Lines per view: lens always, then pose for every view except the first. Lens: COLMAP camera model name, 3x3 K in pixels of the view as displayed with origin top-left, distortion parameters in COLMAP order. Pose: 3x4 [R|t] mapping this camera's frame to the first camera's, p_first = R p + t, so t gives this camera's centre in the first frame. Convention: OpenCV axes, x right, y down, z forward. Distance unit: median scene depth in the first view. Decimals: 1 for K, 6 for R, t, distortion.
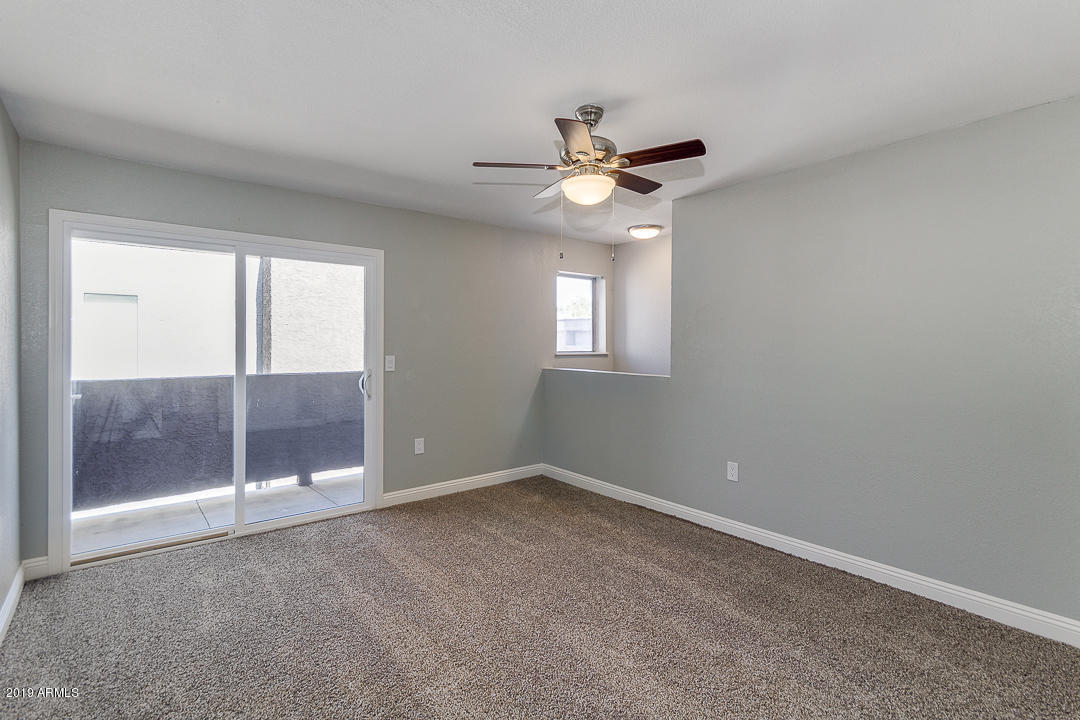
lens RADIAL K [[528.9, 0, 542.0], [0, 528.9, 344.1], [0, 0, 1]] dist [0.002754, 0.000337]
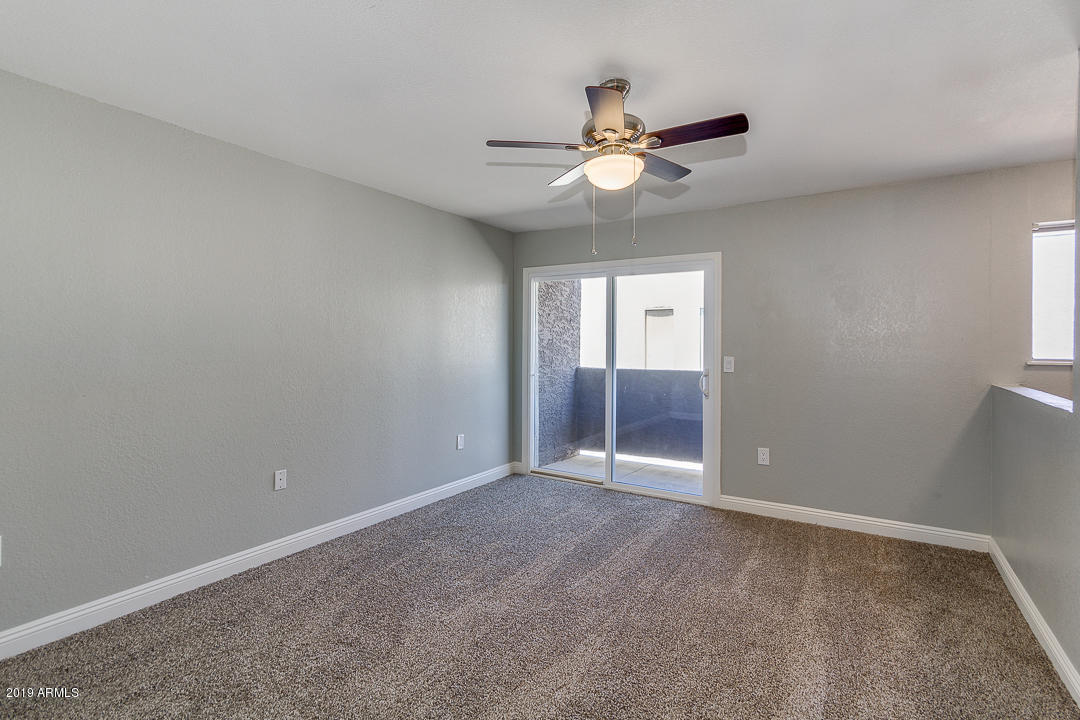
lens RADIAL K [[528.9, 0, 542.0], [0, 528.9, 344.1], [0, 0, 1]] dist [0.002754, 0.000337]
pose [[0.297959, 0.000870, -0.954578, 0.572337], [-0.004897, 0.999988, -0.000617, 0.000502], [0.954566, 0.004859, 0.297960, 0.388862]]
